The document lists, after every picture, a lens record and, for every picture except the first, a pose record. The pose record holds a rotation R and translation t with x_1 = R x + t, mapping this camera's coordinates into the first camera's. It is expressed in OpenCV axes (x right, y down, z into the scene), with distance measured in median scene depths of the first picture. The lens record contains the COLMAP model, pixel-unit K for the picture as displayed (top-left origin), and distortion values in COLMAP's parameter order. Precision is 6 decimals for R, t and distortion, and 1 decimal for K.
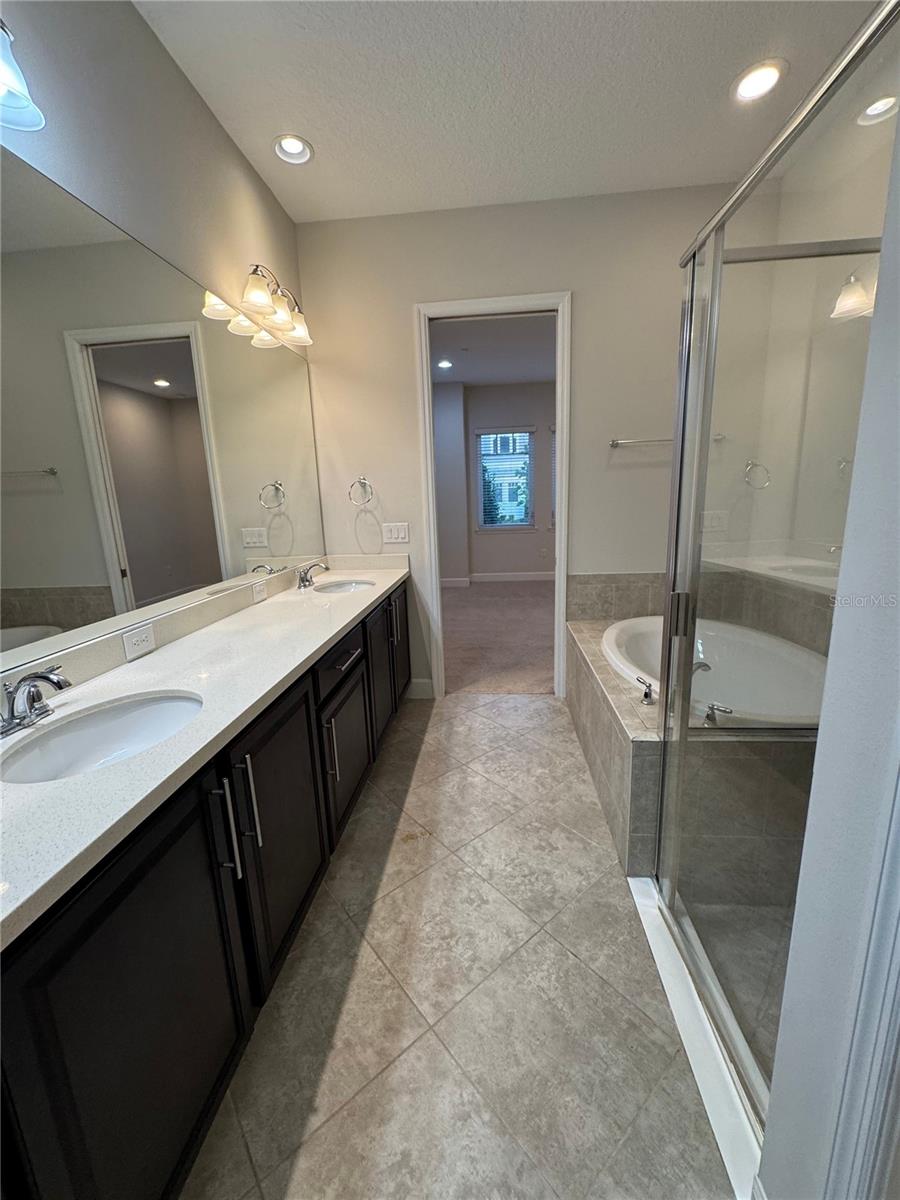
lens RADIAL K [[481.5, 0, 450.7], [0, 481.5, 594.5], [0, 0, 1]] dist [-0.003503, 0.001025]
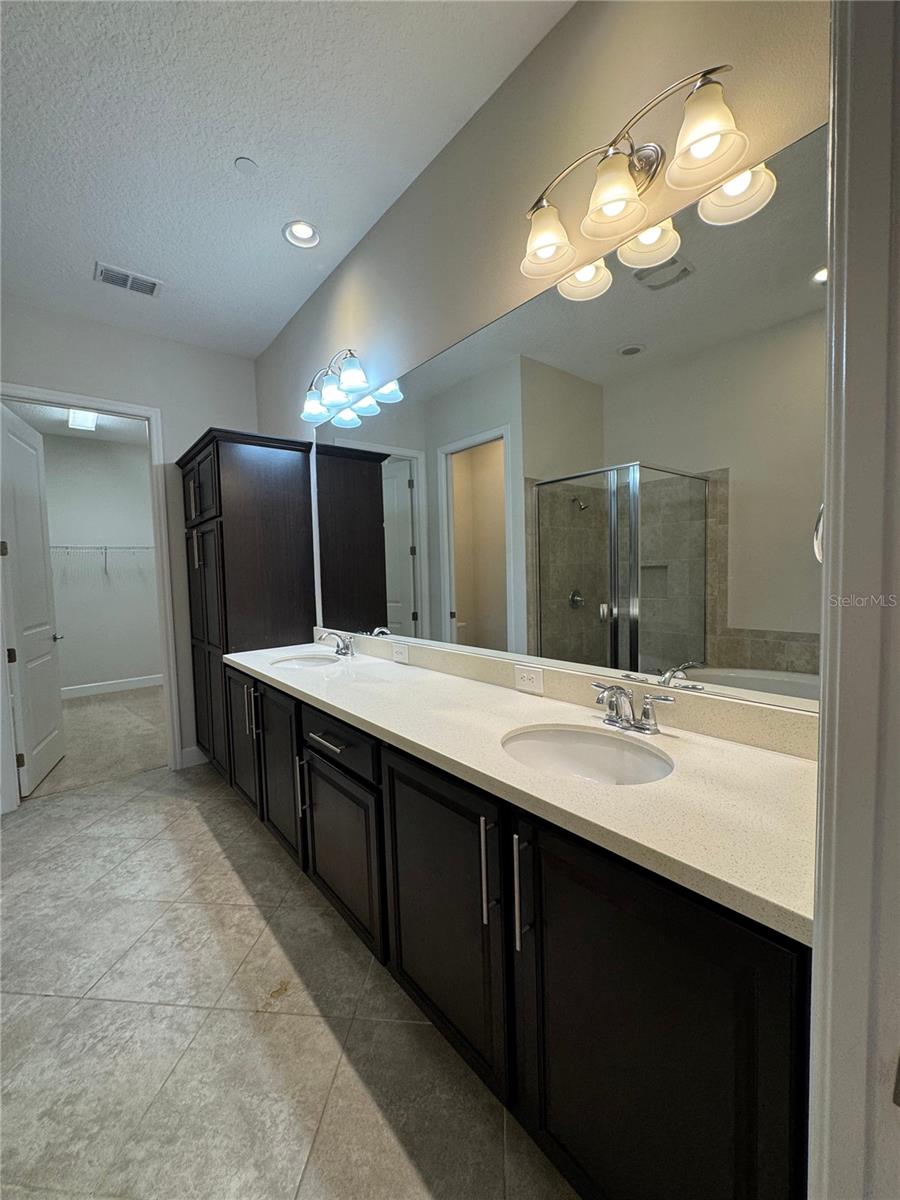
lens RADIAL K [[481.5, 0, 451.2], [0, 481.5, 598.9], [0, 0, 1]] dist [-0.003503, 0.001025]
pose [[-0.710696, 0.098528, -0.696566, 0.181716], [-0.086605, 0.970359, 0.225617, -0.286370], [0.698148, 0.220671, -0.681097, 1.437675]]
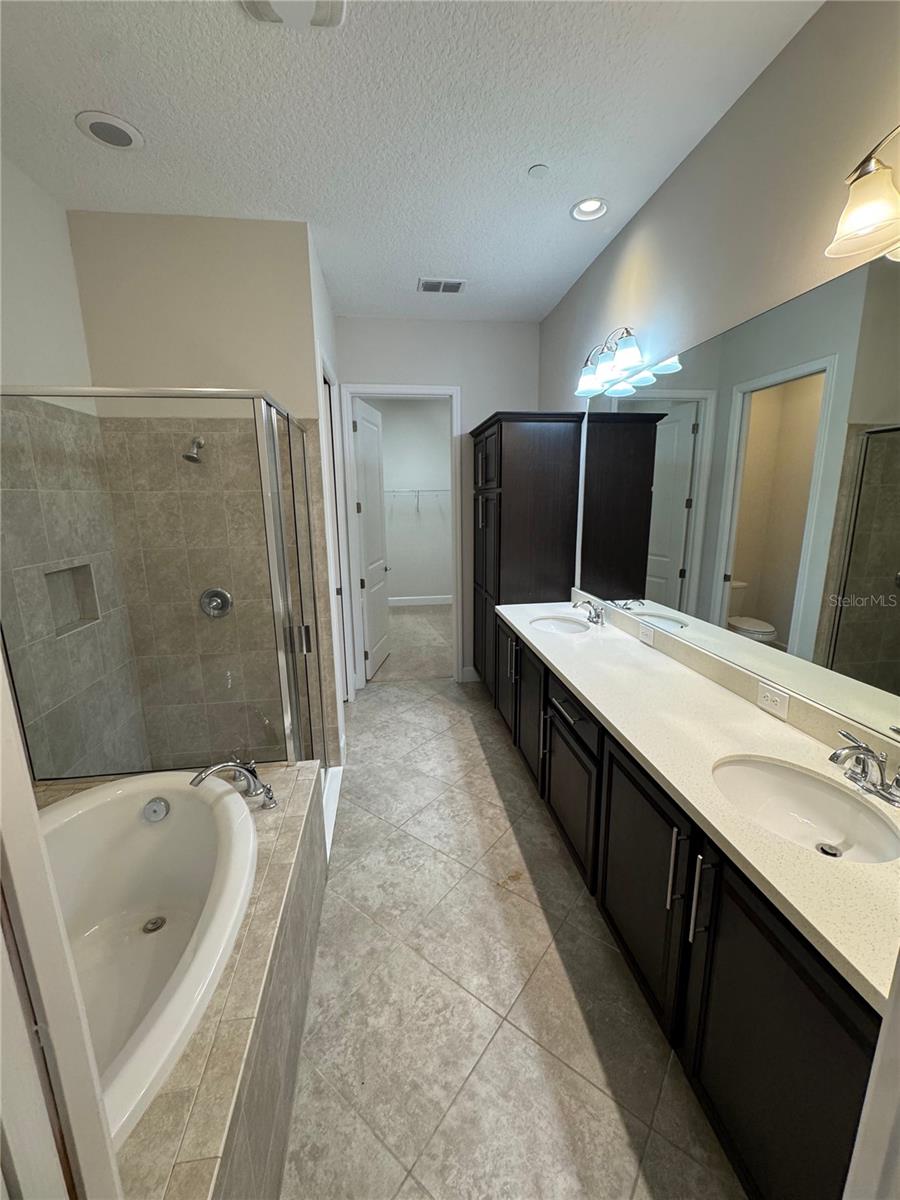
lens RADIAL K [[481.5, 0, 449.3], [0, 481.5, 599.3], [0, 0, 1]] dist [-0.003503, 0.001025]
pose [[-0.974492, 0.095754, -0.202969, 0.193504], [0.005848, 0.914936, 0.403556, -0.439665], [0.224345, 0.392075, -0.892158, 1.515970]]
